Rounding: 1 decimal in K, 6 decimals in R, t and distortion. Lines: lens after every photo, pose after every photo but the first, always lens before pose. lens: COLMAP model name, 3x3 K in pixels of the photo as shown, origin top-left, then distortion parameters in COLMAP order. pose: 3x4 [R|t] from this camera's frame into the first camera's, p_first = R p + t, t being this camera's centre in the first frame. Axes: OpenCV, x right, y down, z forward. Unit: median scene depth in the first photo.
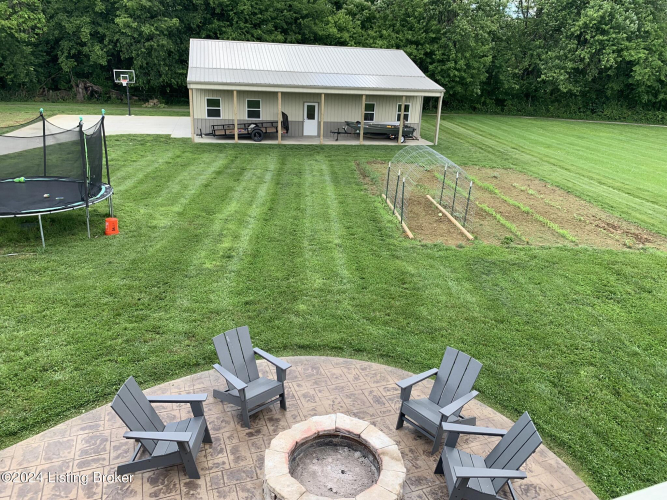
lens RADIAL K [[503.5, 0, 329.2], [0, 503.5, 235.3], [0, 0, 1]] dist [0.002550, 0.001599]
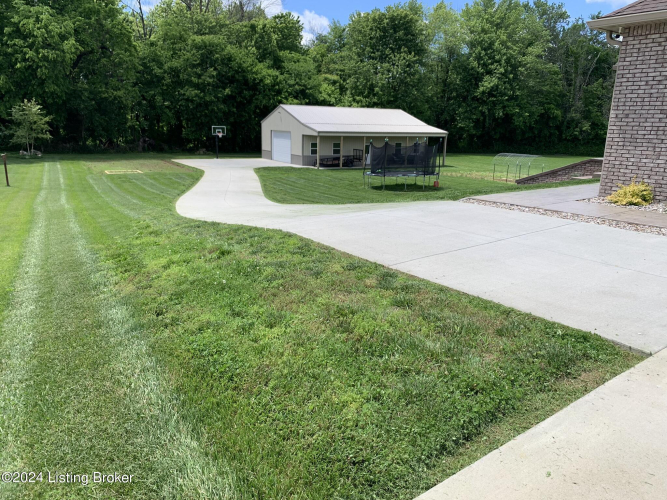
lens RADIAL K [[503.5, 0, 329.2], [0, 503.5, 235.3], [0, 0, 1]] dist [0.002550, 0.001599]
pose [[0.952211, -0.087512, 0.292637, -0.593781], [0.116248, 0.989808, -0.082261, 0.127799], [-0.282456, 0.112348, 0.952679, -0.402569]]
